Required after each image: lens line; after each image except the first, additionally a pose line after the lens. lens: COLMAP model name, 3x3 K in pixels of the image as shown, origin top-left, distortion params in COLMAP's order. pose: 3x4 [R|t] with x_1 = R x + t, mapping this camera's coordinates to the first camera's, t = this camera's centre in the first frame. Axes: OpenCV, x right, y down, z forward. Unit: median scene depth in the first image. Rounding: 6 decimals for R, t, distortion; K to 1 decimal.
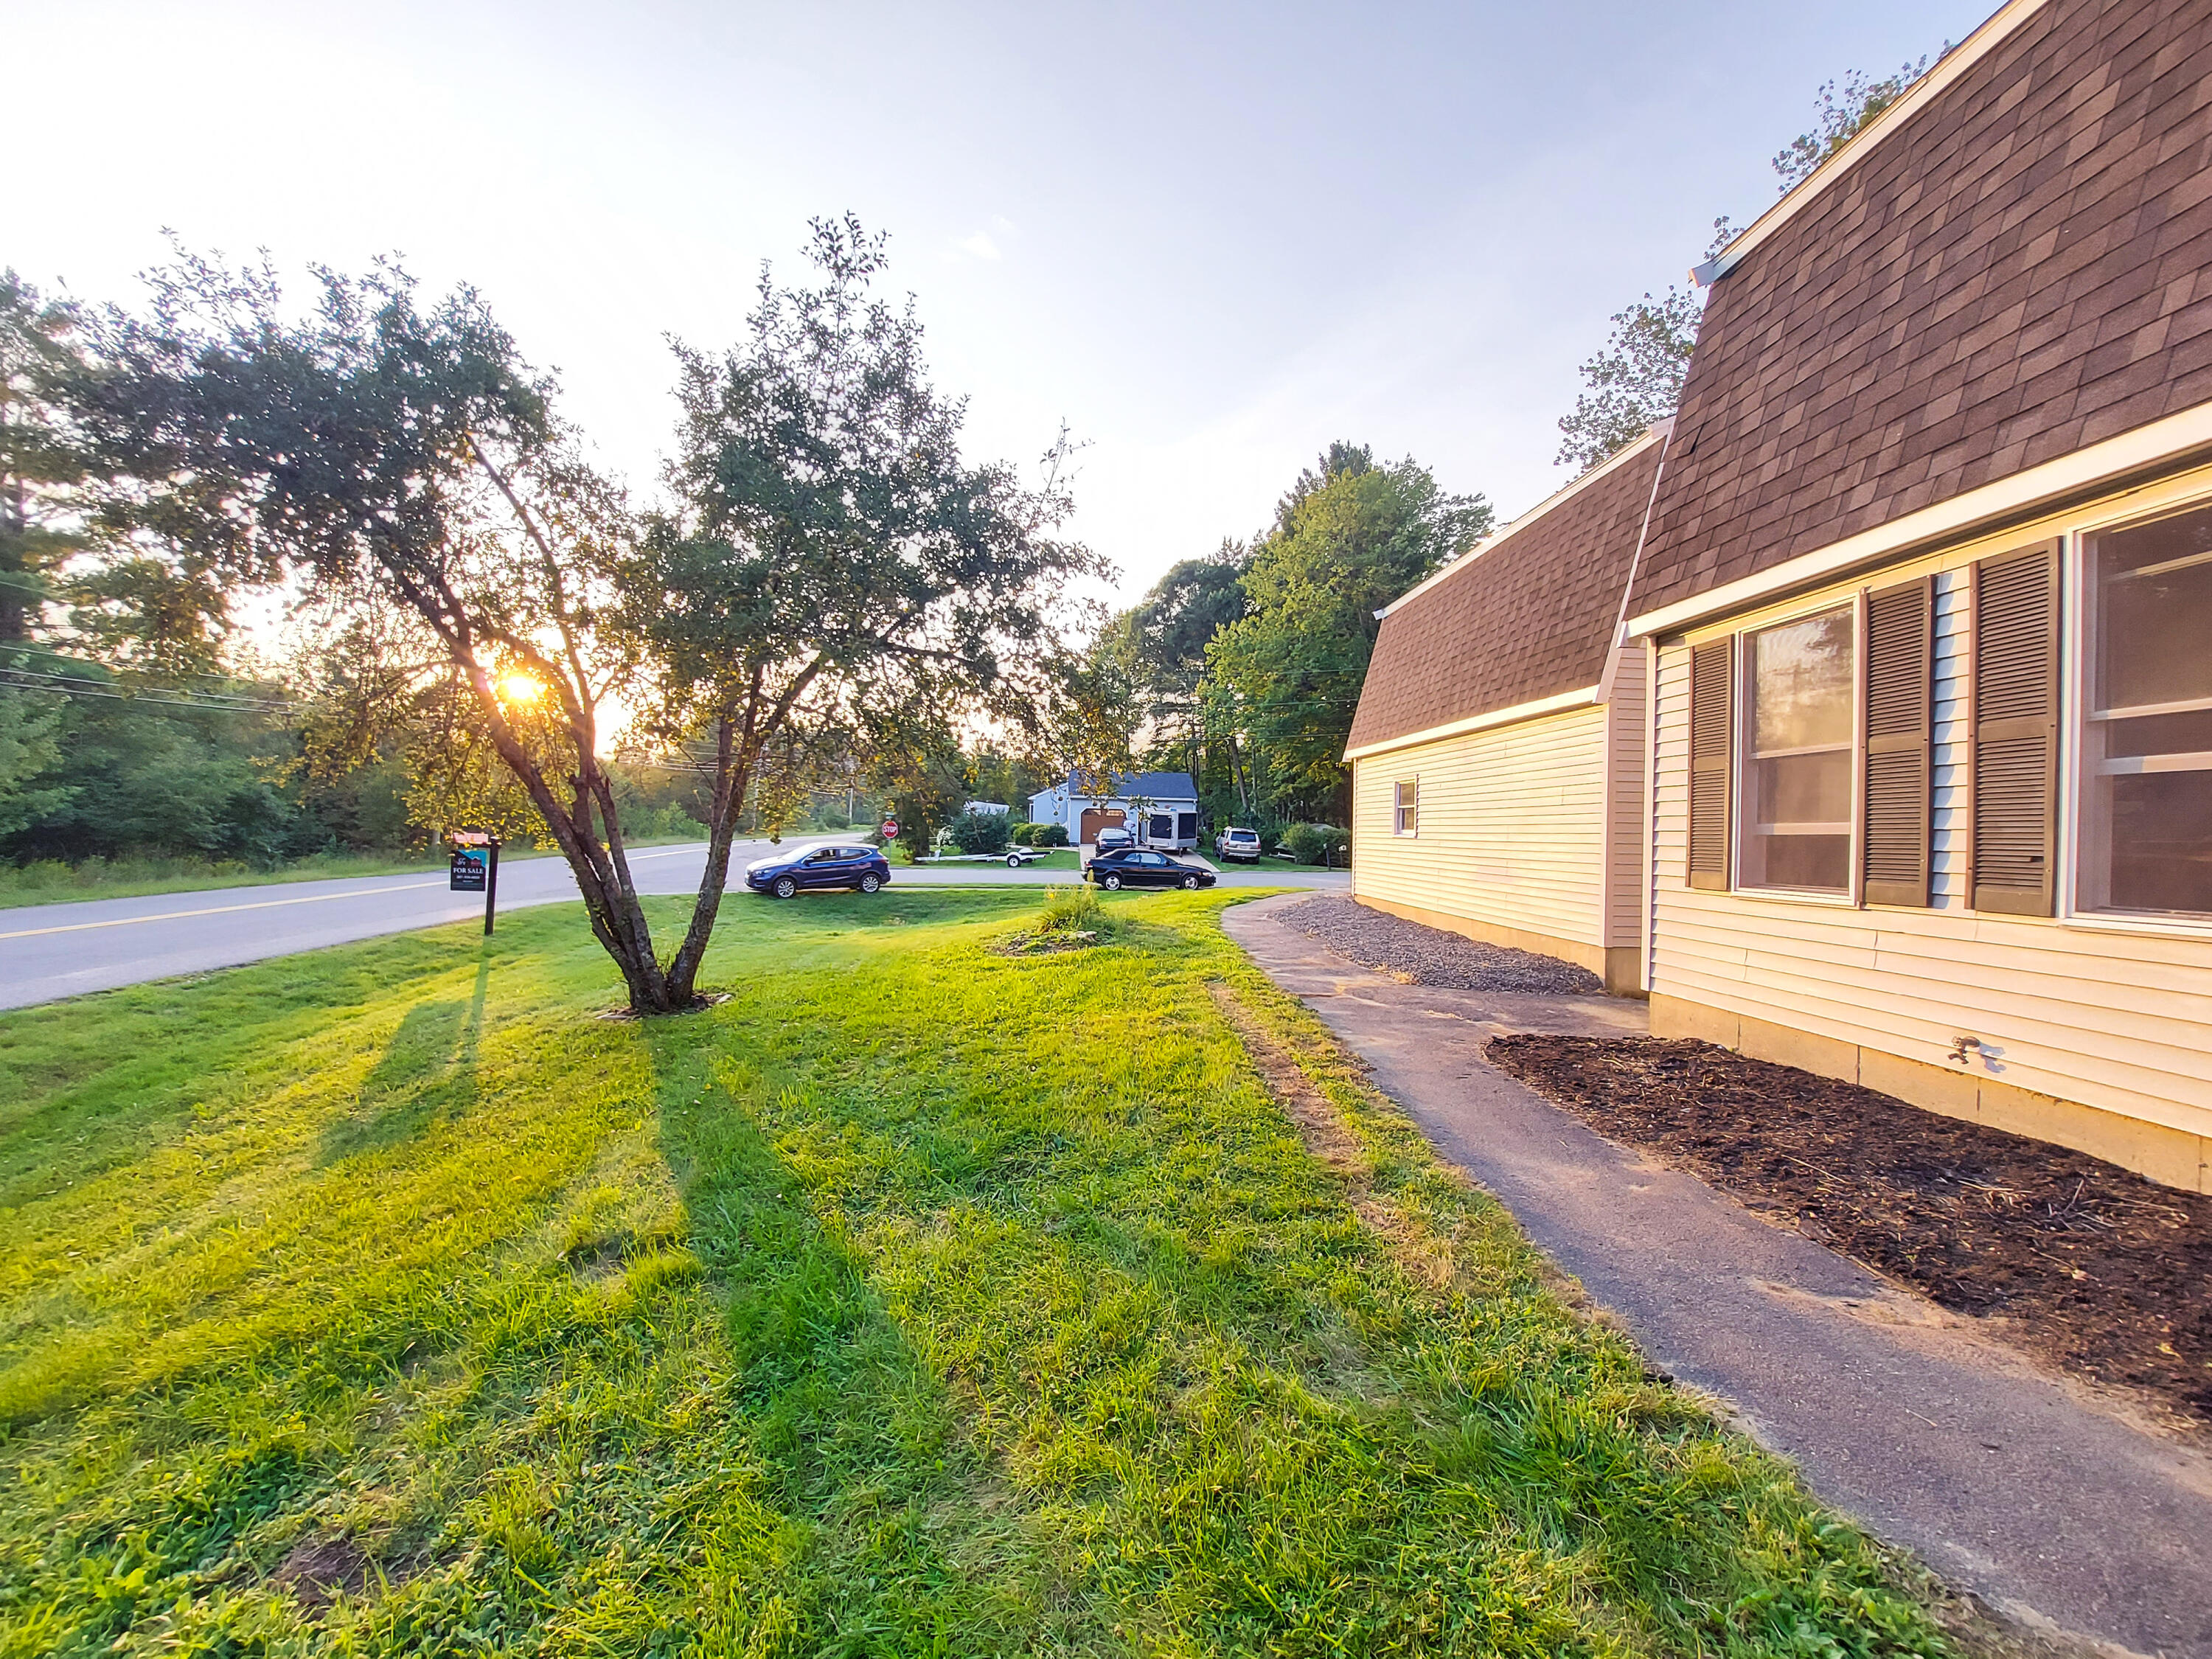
lens RADIAL K [[886.3, 0, 1105.1], [0, 886.3, 840.2], [0, 0, 1]] dist [-0.000197, -0.005645]
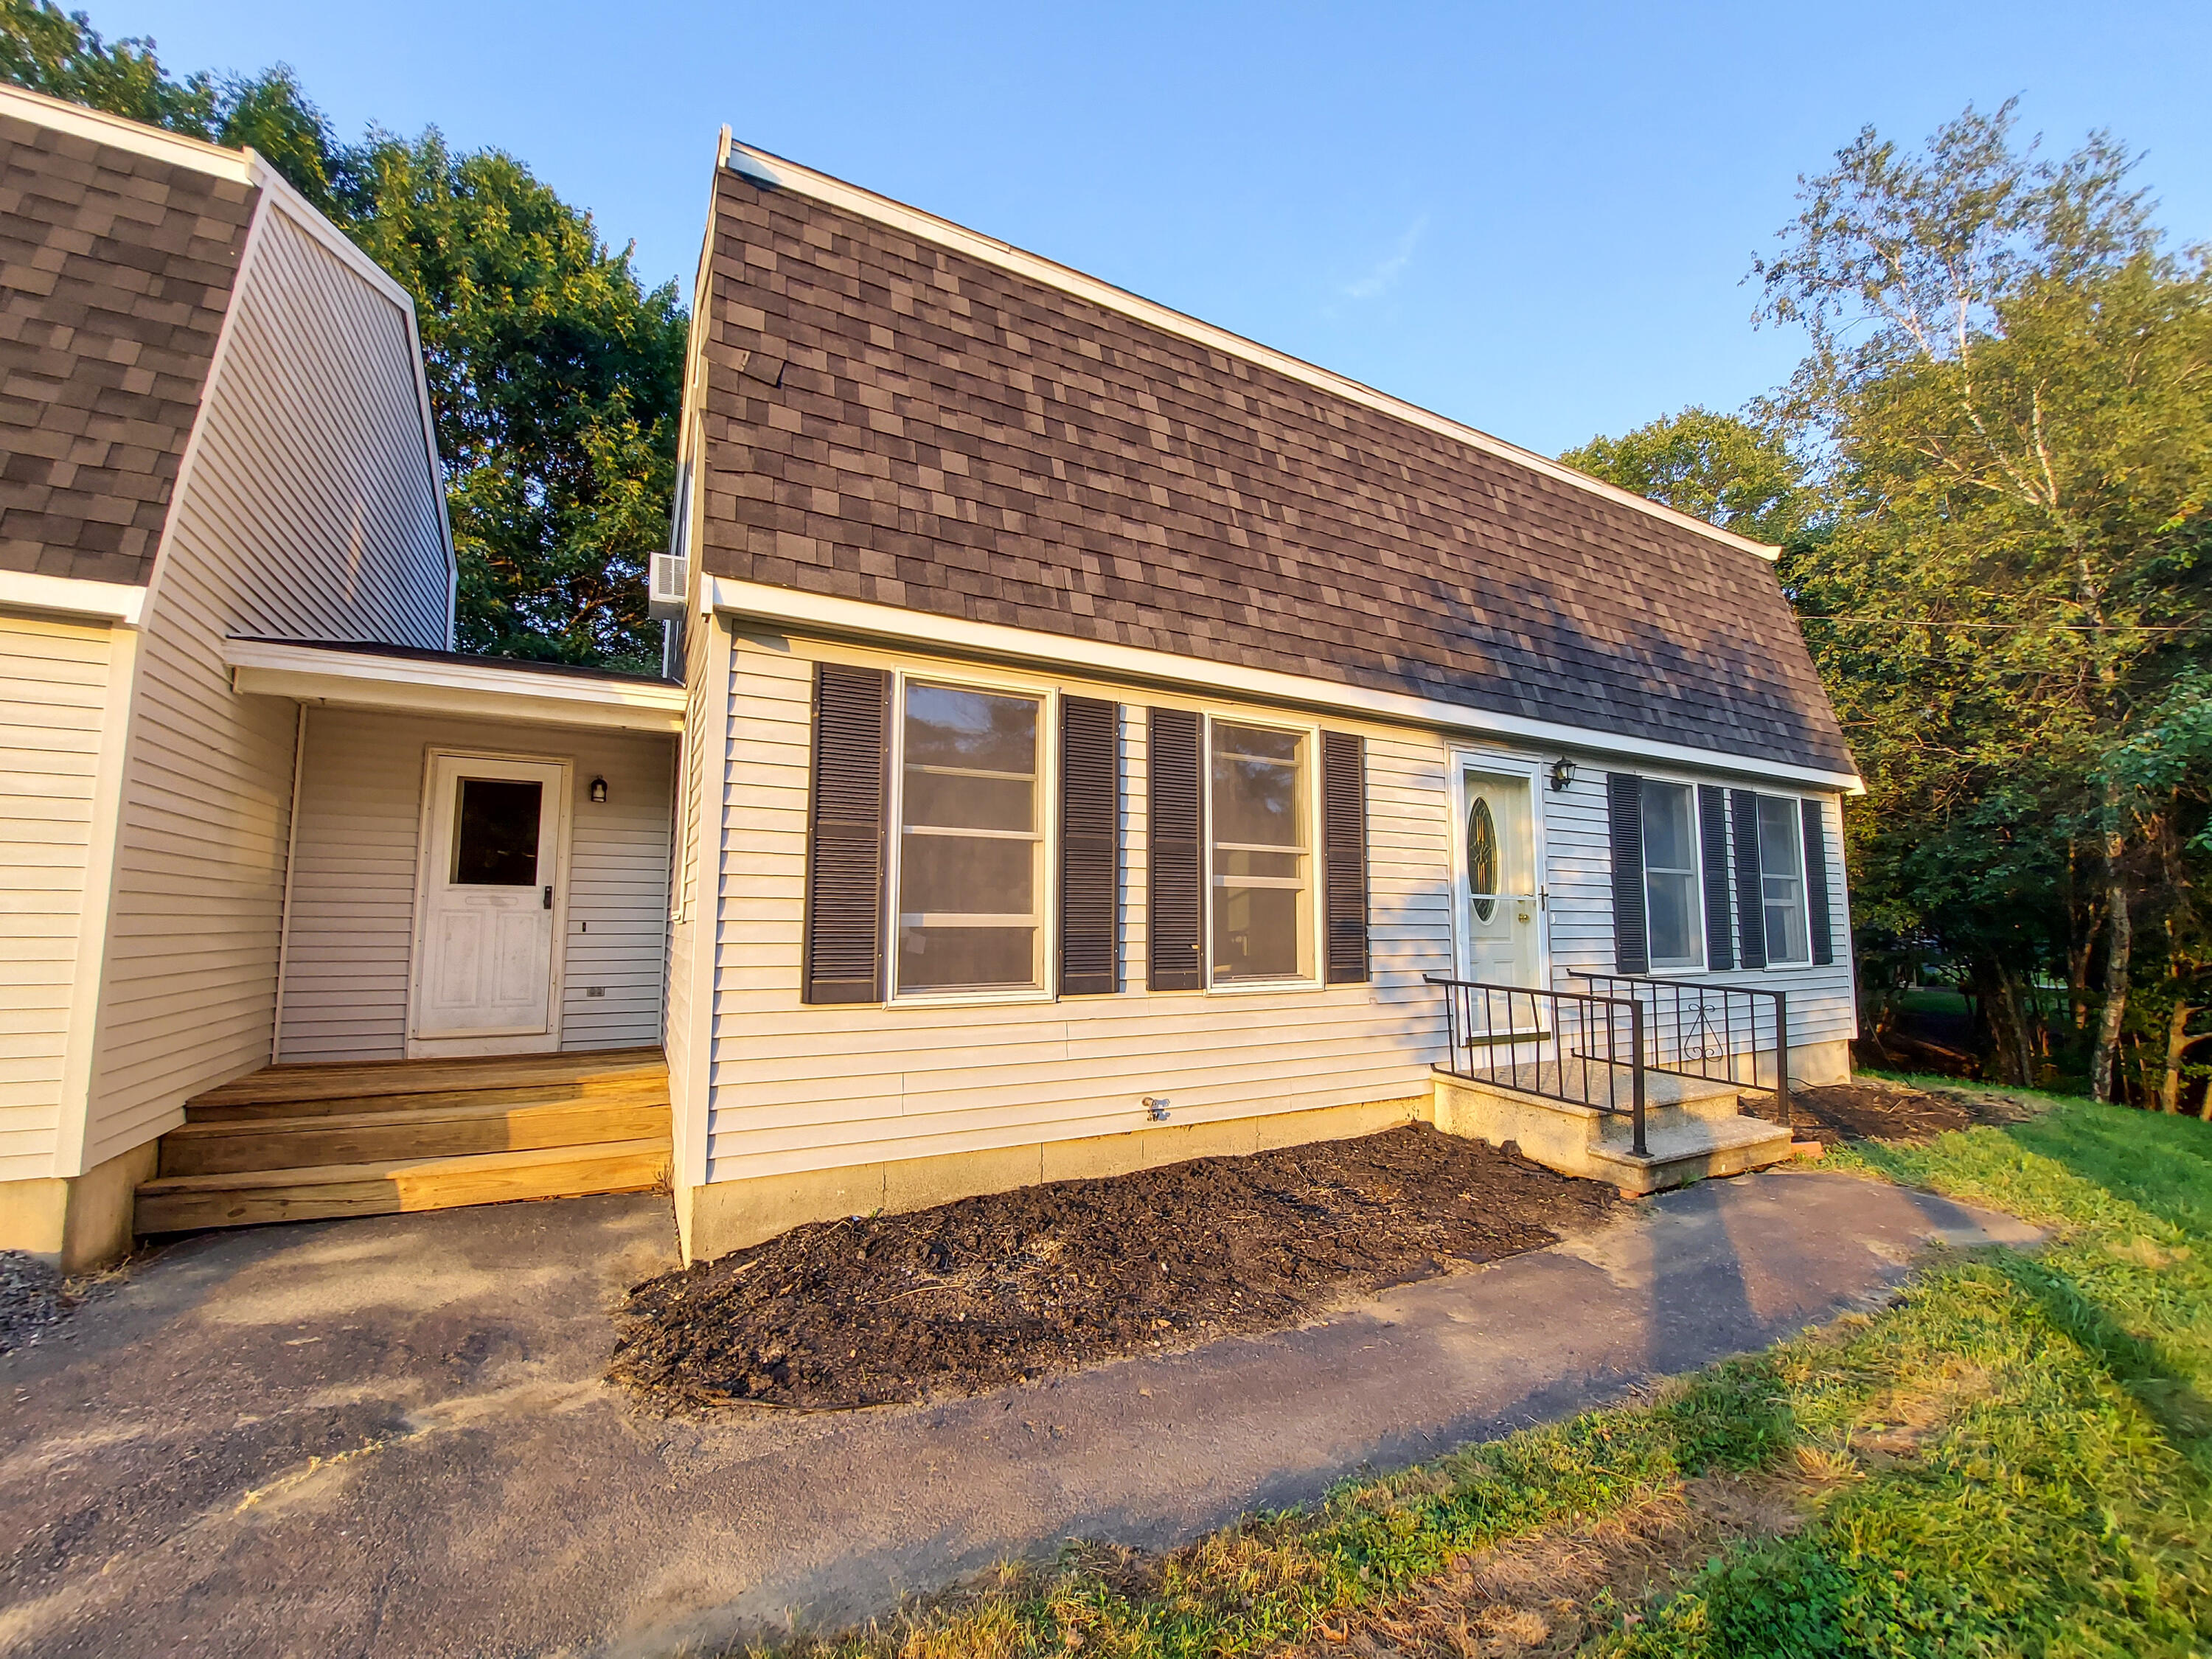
lens RADIAL K [[886.3, 0, 1105.1], [0, 886.3, 840.2], [0, 0, 1]] dist [-0.000197, -0.005645]
pose [[-0.427540, 0.070416, 0.901250, -0.086152], [-0.003372, 0.996830, -0.079483, -0.023959], [-0.903990, -0.037021, -0.425947, 1.353128]]
